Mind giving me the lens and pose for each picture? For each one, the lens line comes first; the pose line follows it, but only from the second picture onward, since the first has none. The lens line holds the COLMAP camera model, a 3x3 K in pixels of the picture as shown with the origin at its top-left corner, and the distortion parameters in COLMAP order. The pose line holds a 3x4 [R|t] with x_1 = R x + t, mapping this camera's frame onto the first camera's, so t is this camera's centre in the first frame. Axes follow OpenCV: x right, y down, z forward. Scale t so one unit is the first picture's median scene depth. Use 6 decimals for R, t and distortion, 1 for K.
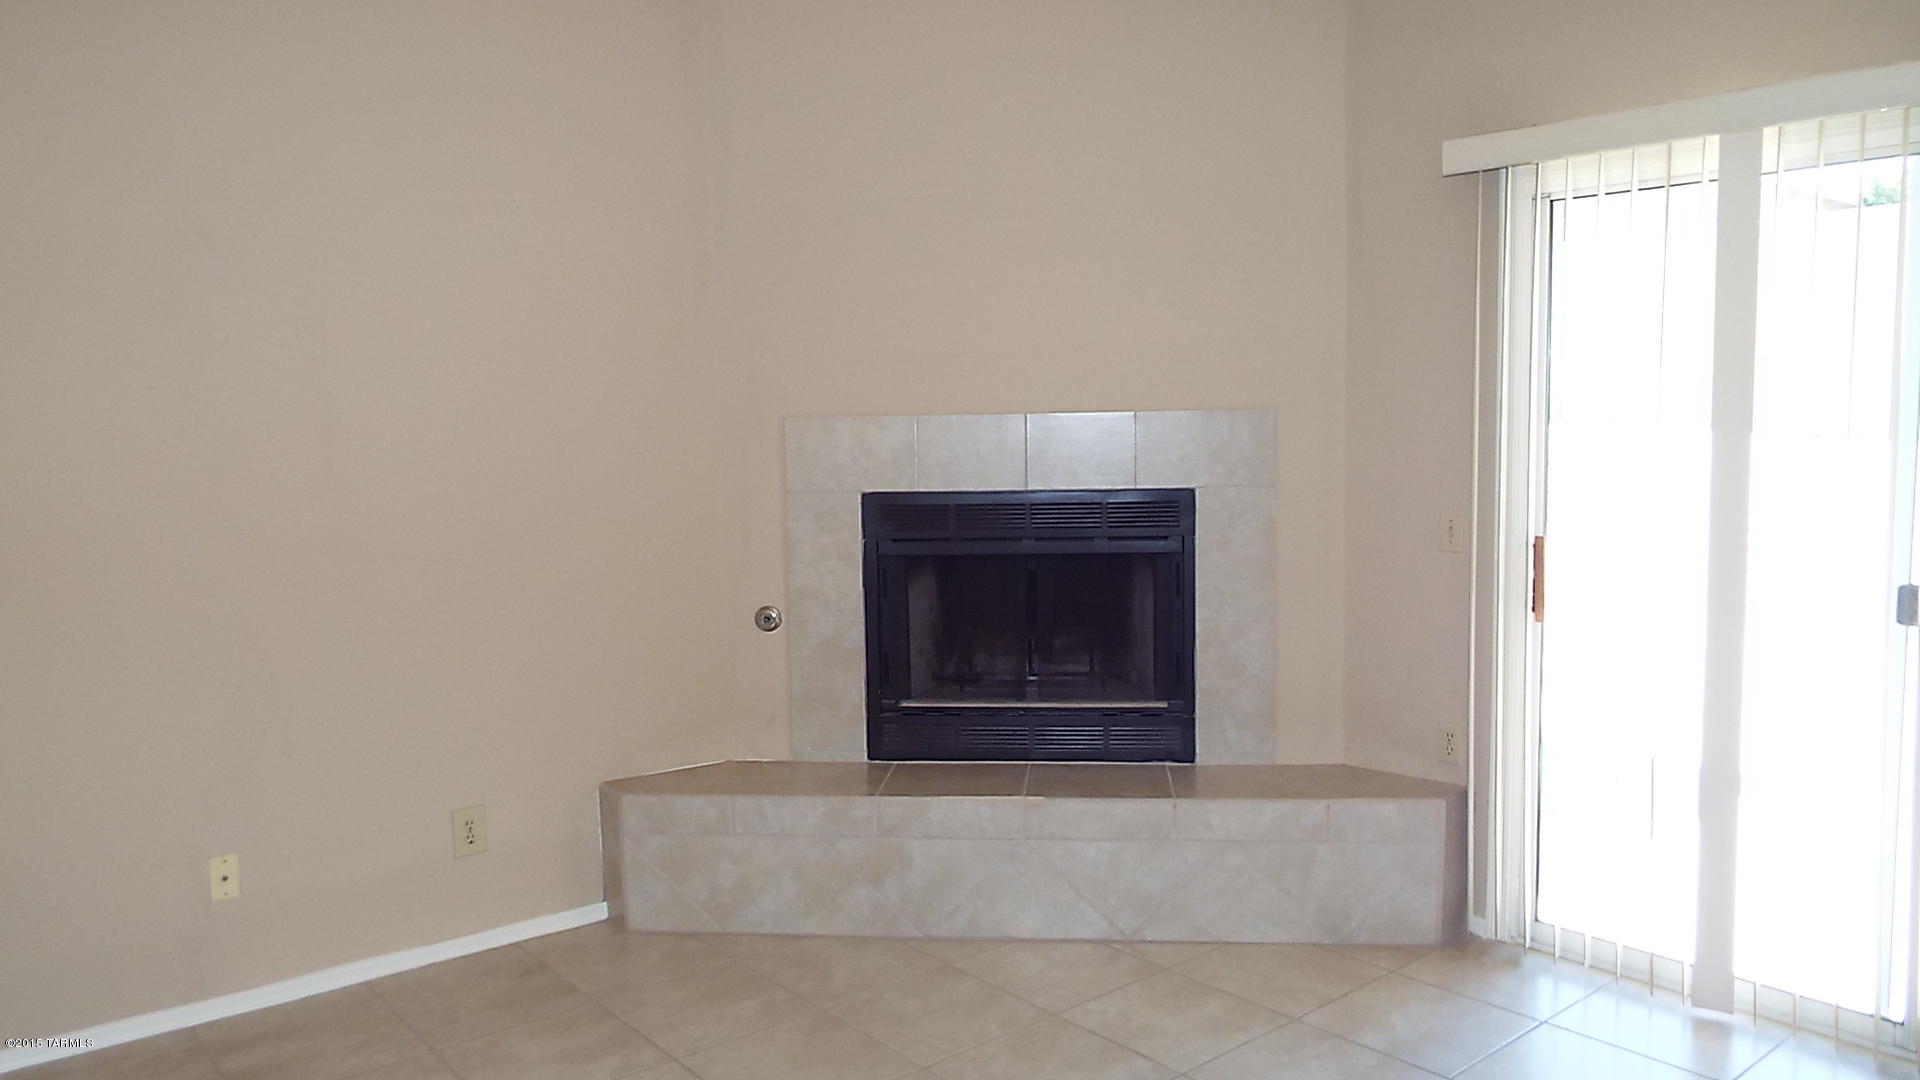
lens RADIAL K [[1378.0, 0, 960.0], [0, 1378.0, 540.0], [0, 0, 1]] dist [-0.054363, 0.078857]
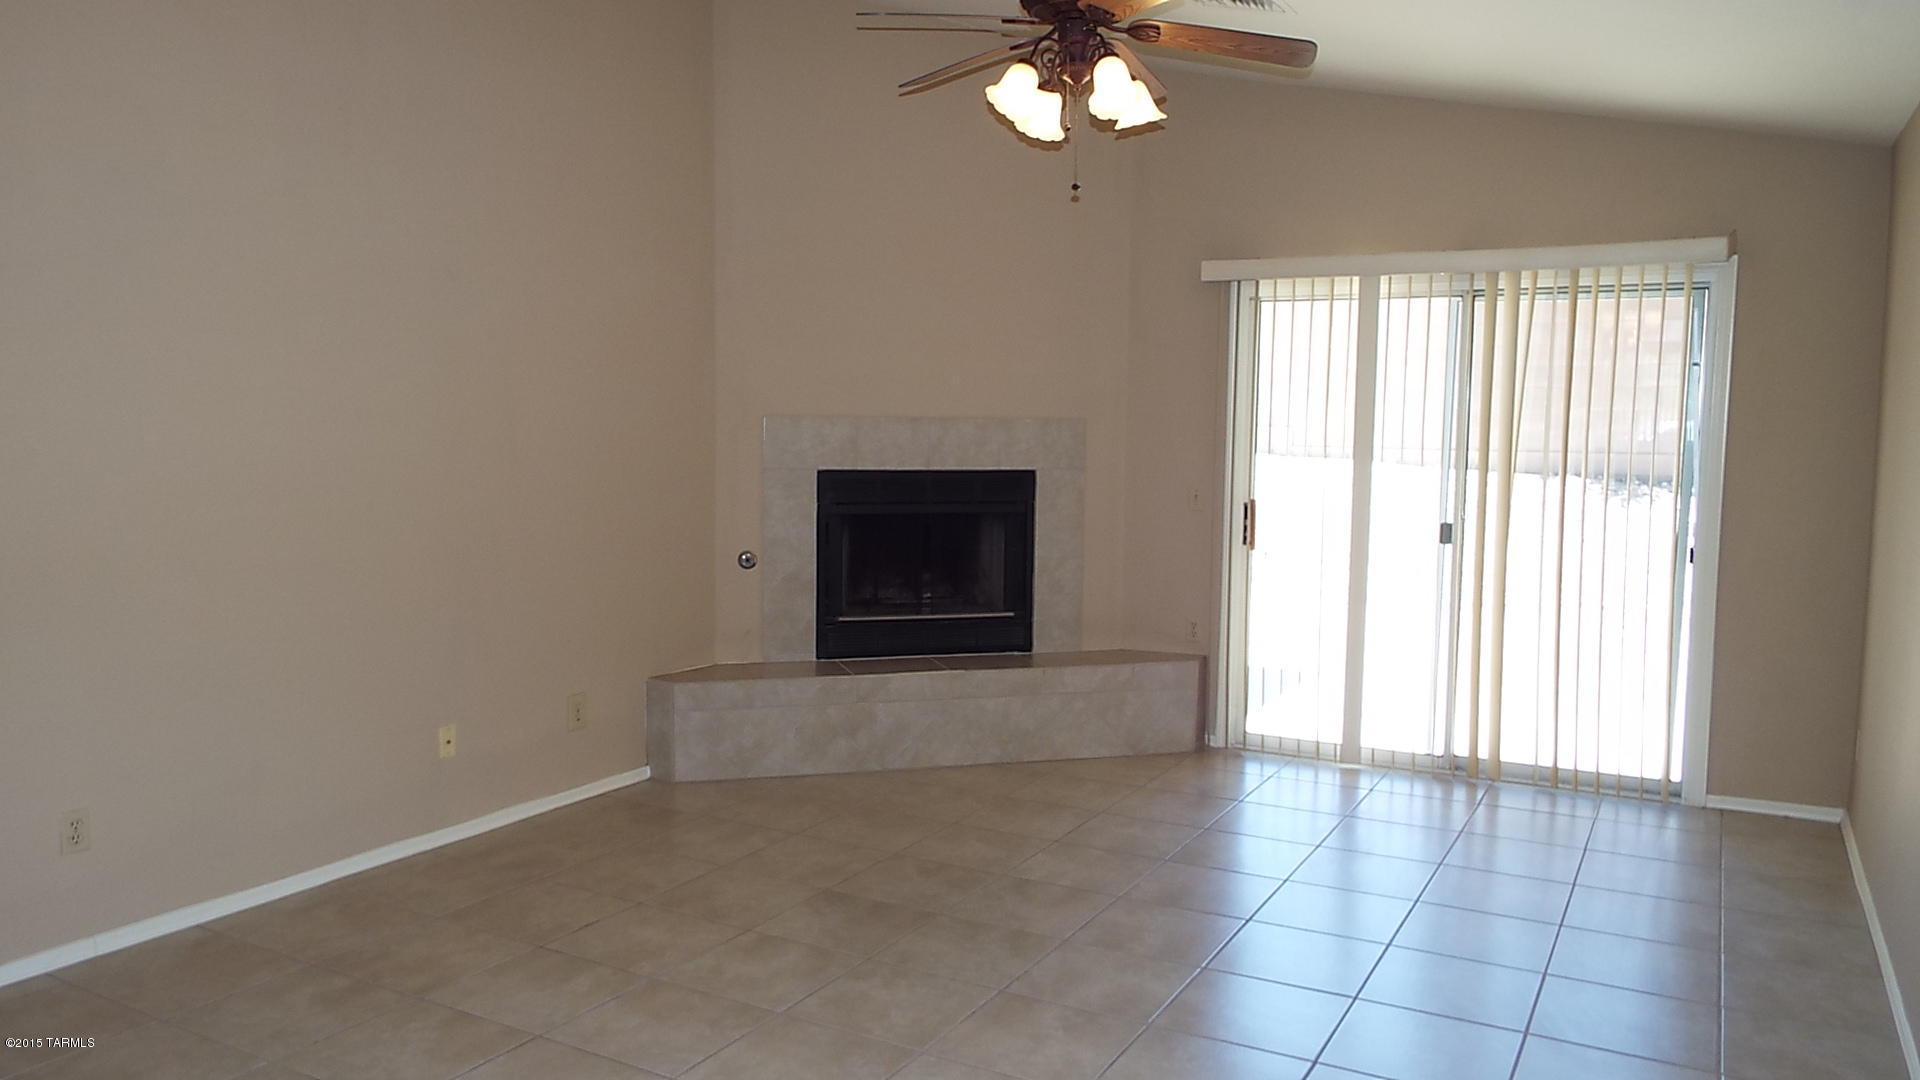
lens RADIAL K [[1378.0, 0, 960.0], [0, 1378.0, 540.0], [0, 0, 1]] dist [-0.054363, 0.078857]
pose [[0.933055, -0.006017, 0.359683, -0.479587], [0.005901, 0.999982, 0.001419, 0.039334], [-0.359685, 0.000798, 0.933074, -0.412386]]
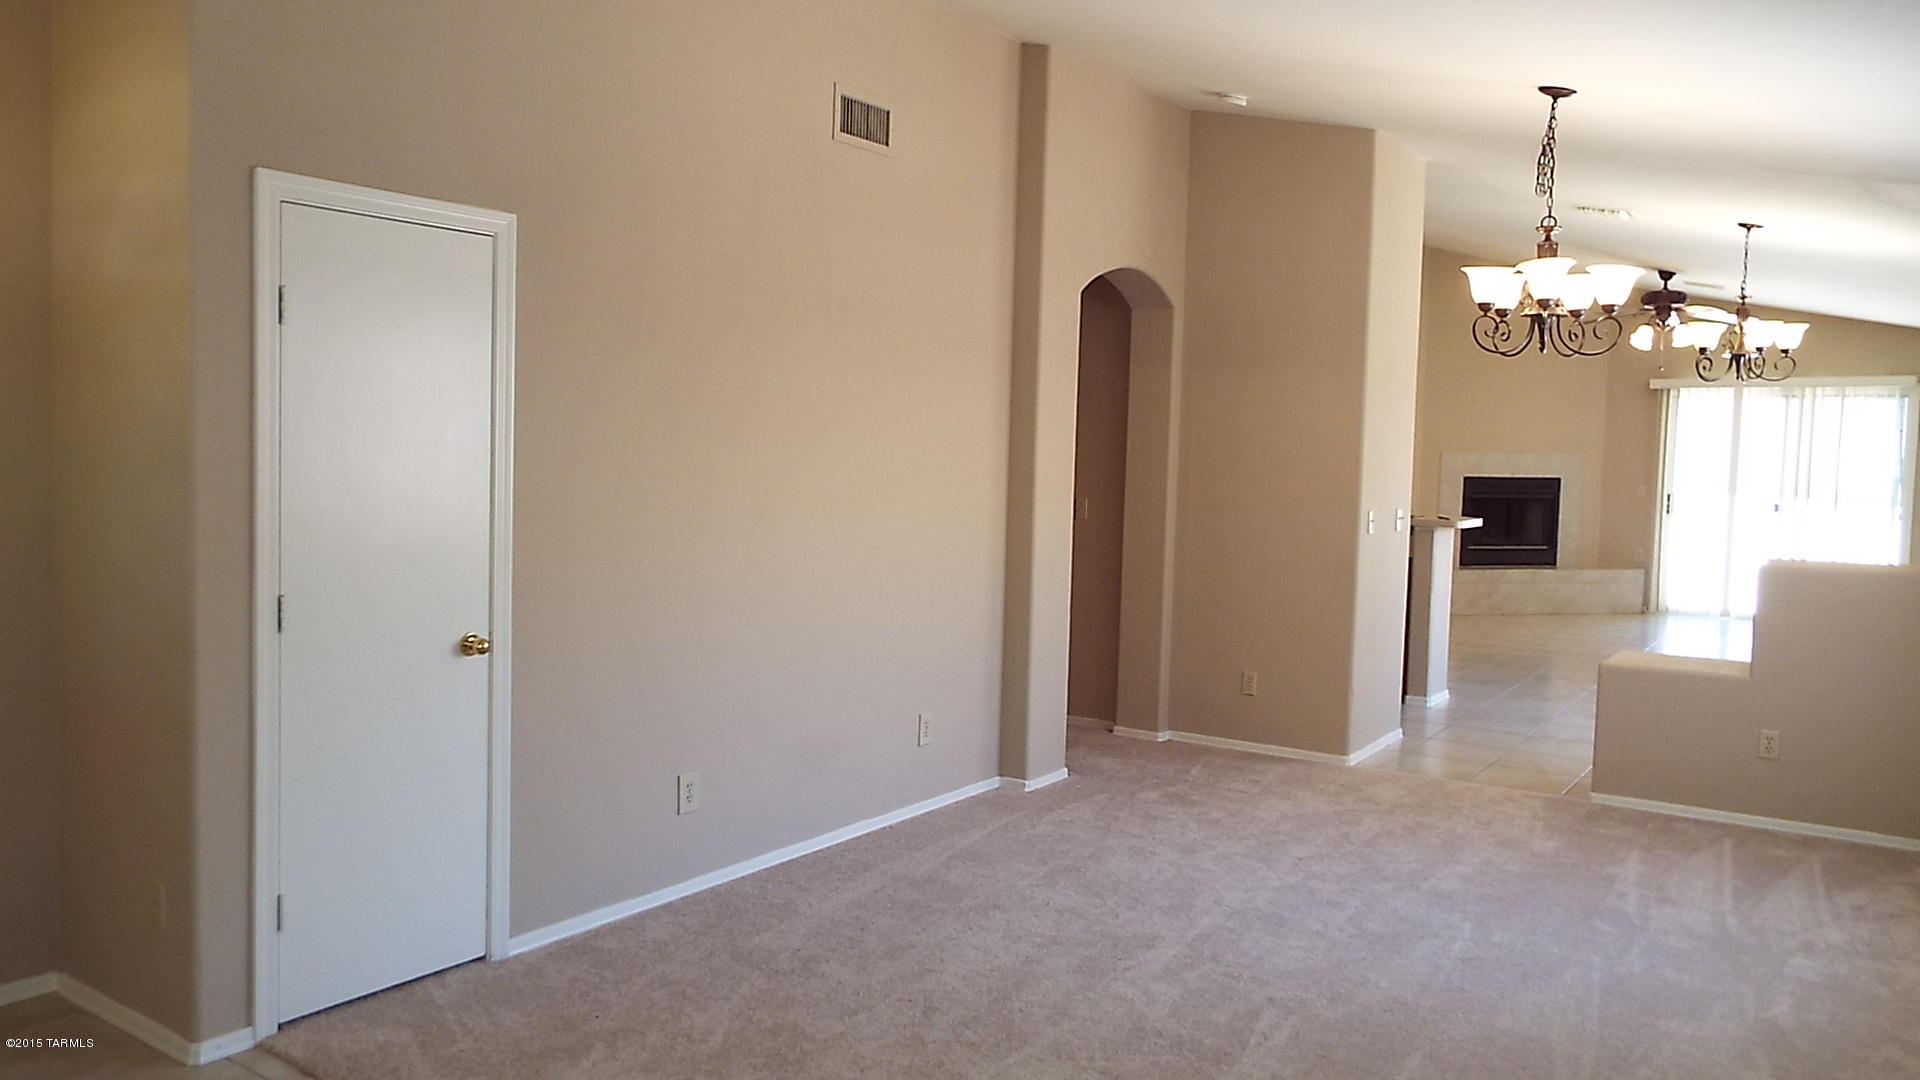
lens RADIAL K [[1348.2, 0, 960.0], [0, 1348.2, 540.0], [0, 0, 1]] dist [-0.044679, 0.076896]
pose [[0.967293, 0.007796, 0.253544, -2.060012], [-0.006803, 0.999965, -0.004793, 0.137293], [-0.253572, 0.002911, 0.967312, -1.733105]]
